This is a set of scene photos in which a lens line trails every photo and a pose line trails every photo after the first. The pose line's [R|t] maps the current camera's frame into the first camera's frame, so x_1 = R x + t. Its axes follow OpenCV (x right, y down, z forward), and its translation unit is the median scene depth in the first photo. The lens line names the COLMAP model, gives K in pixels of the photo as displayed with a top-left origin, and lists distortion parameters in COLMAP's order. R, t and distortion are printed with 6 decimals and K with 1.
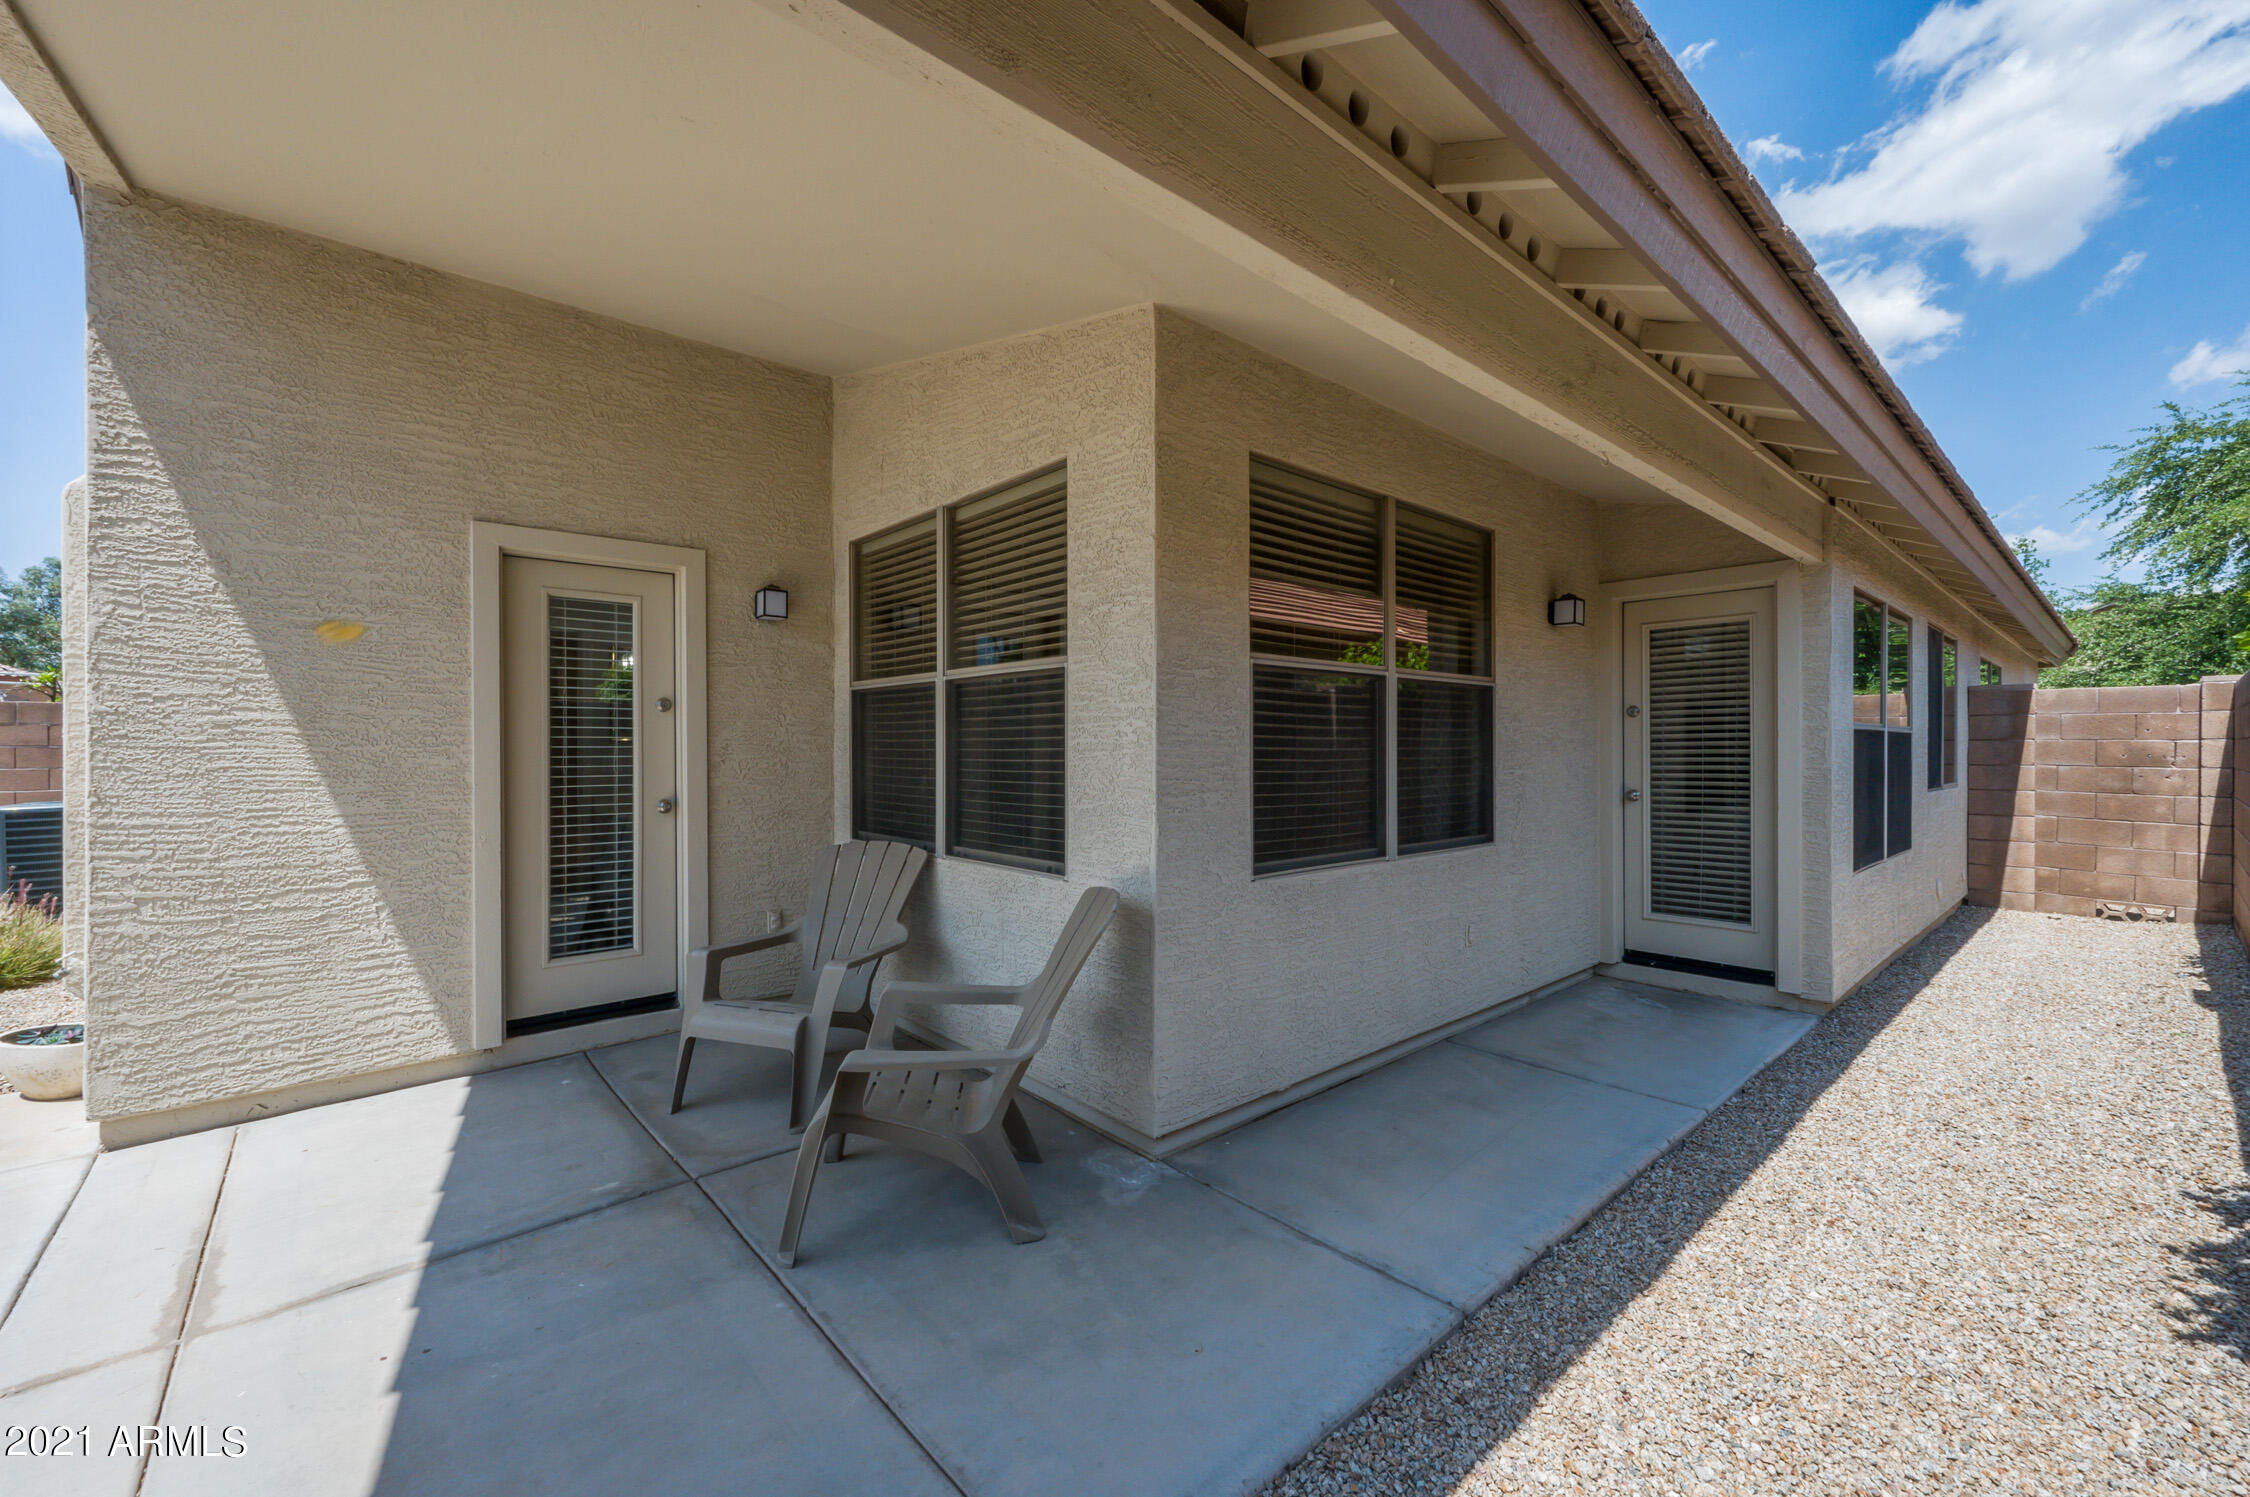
lens RADIAL K [[927.4, 0, 1125.0], [0, 927.4, 748.5], [0, 0, 1]] dist [0.003340, 0.000462]
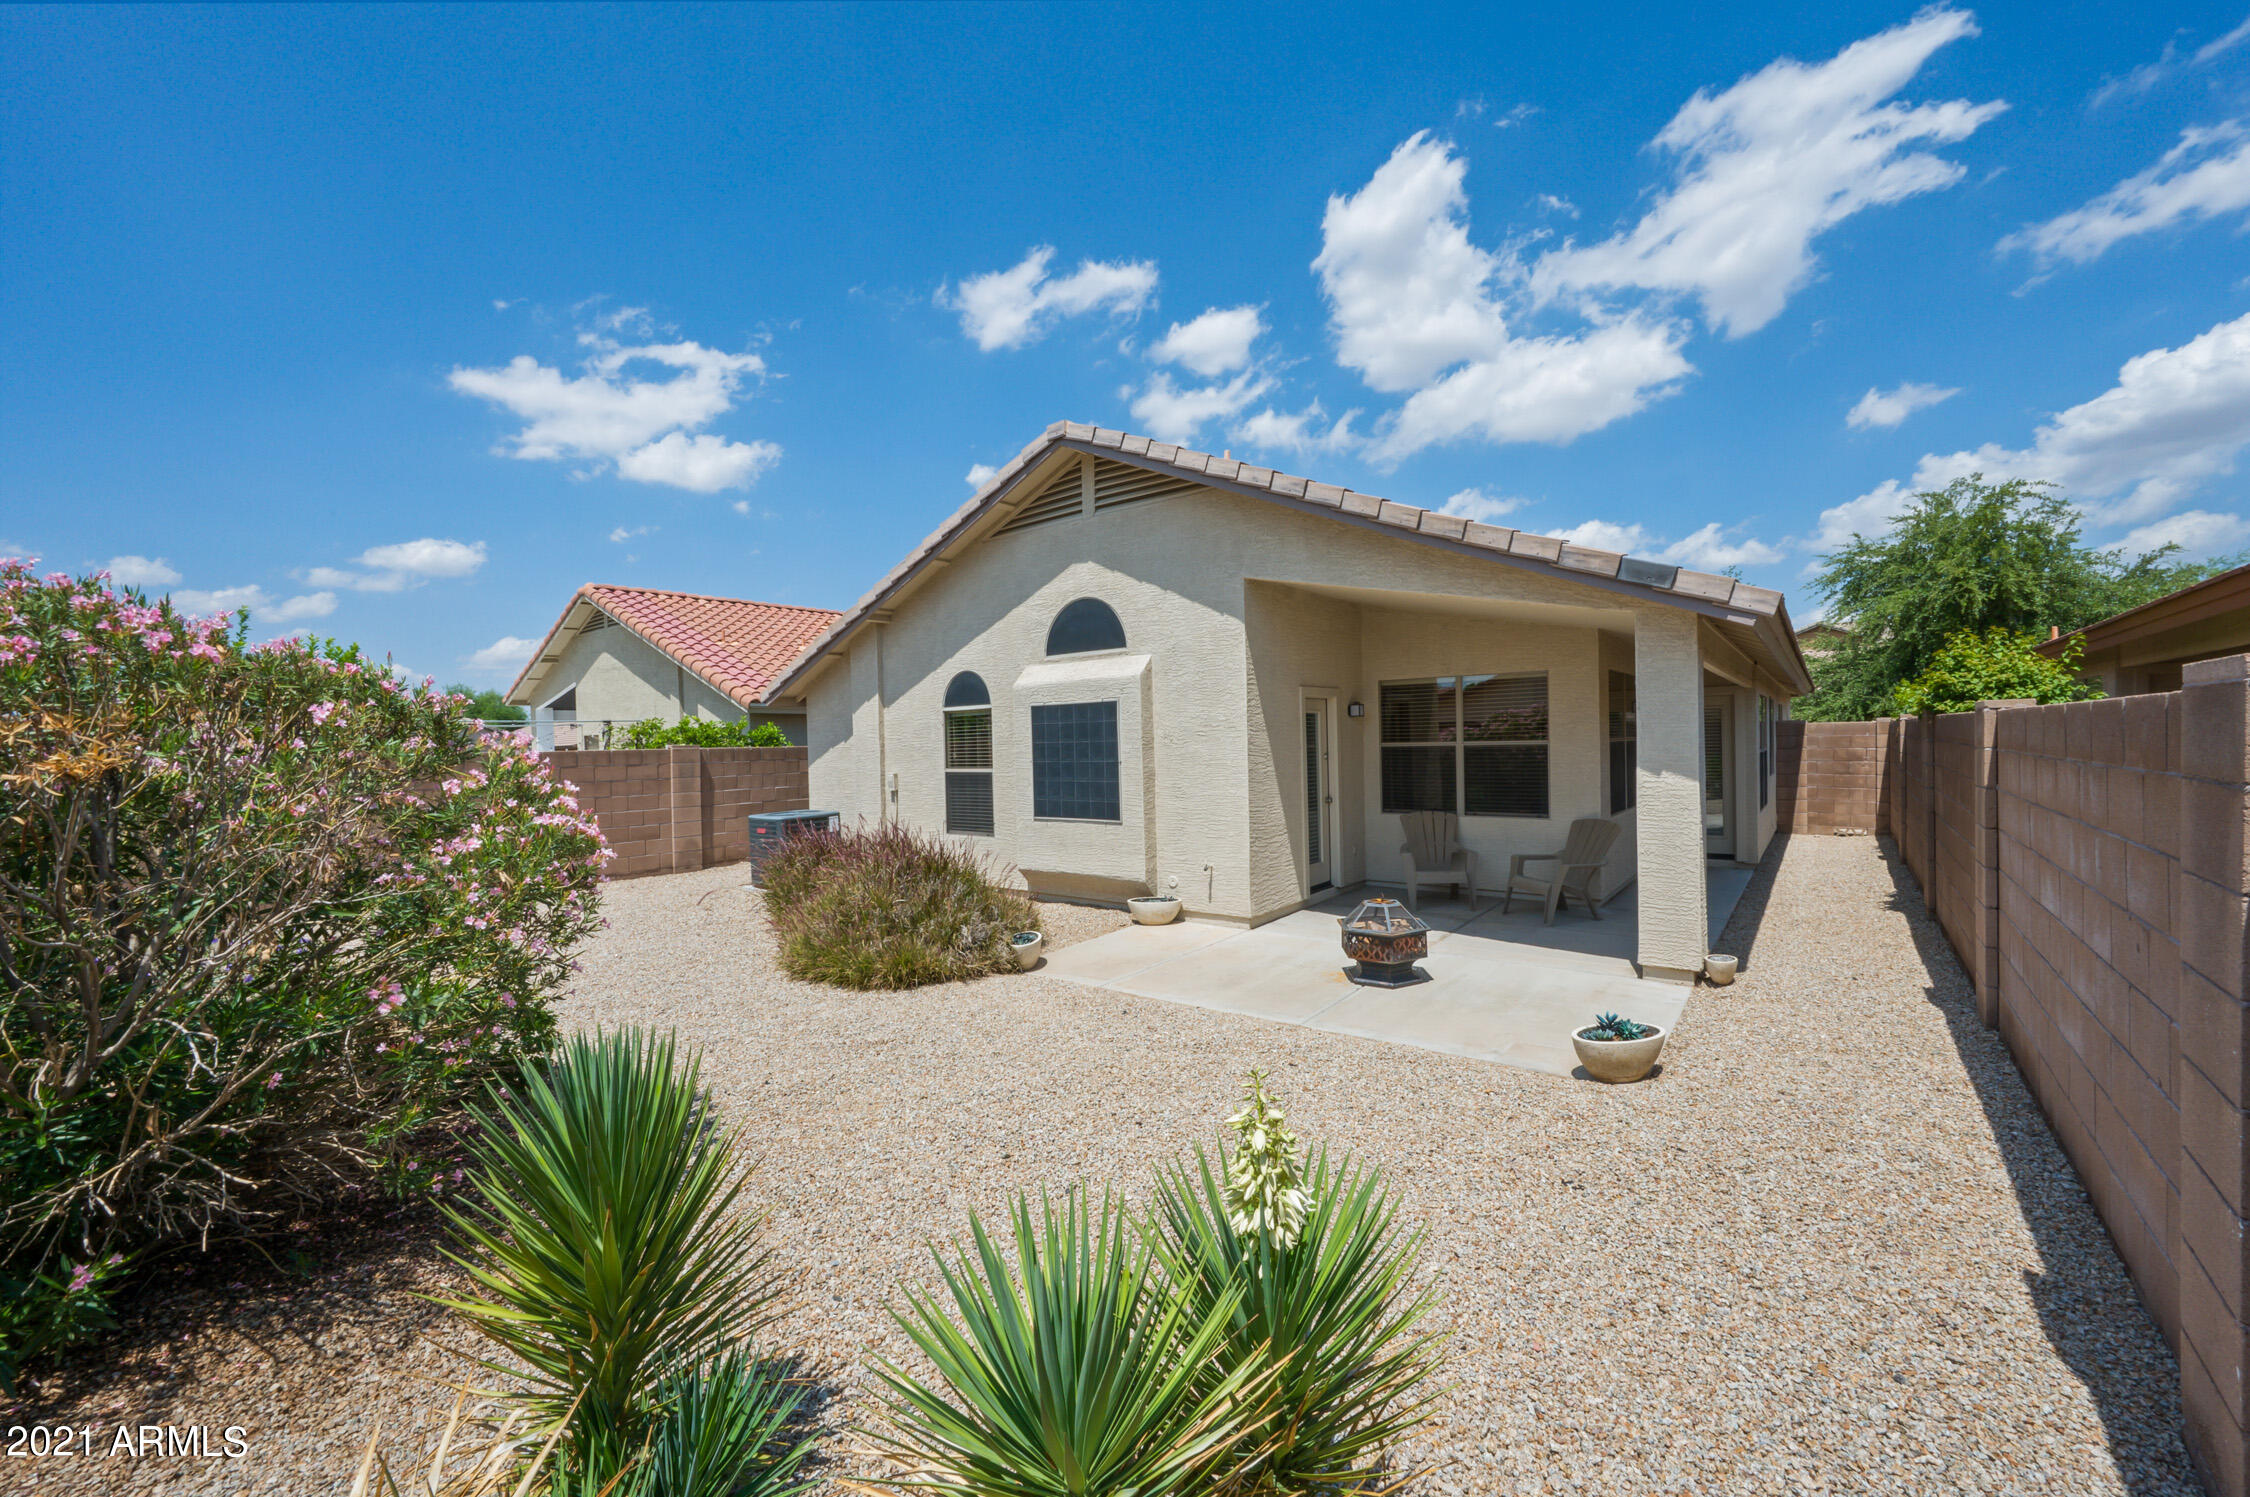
lens RADIAL K [[1001.2, 0, 1125.0], [0, 1001.2, 748.5], [0, 0, 1]] dist [0.051577, 0.000118]
pose [[0.972286, -0.022080, 0.232752, -0.978002], [0.019423, 0.999717, 0.013699, -0.069110], [-0.232988, -0.008799, 0.972440, -0.814208]]
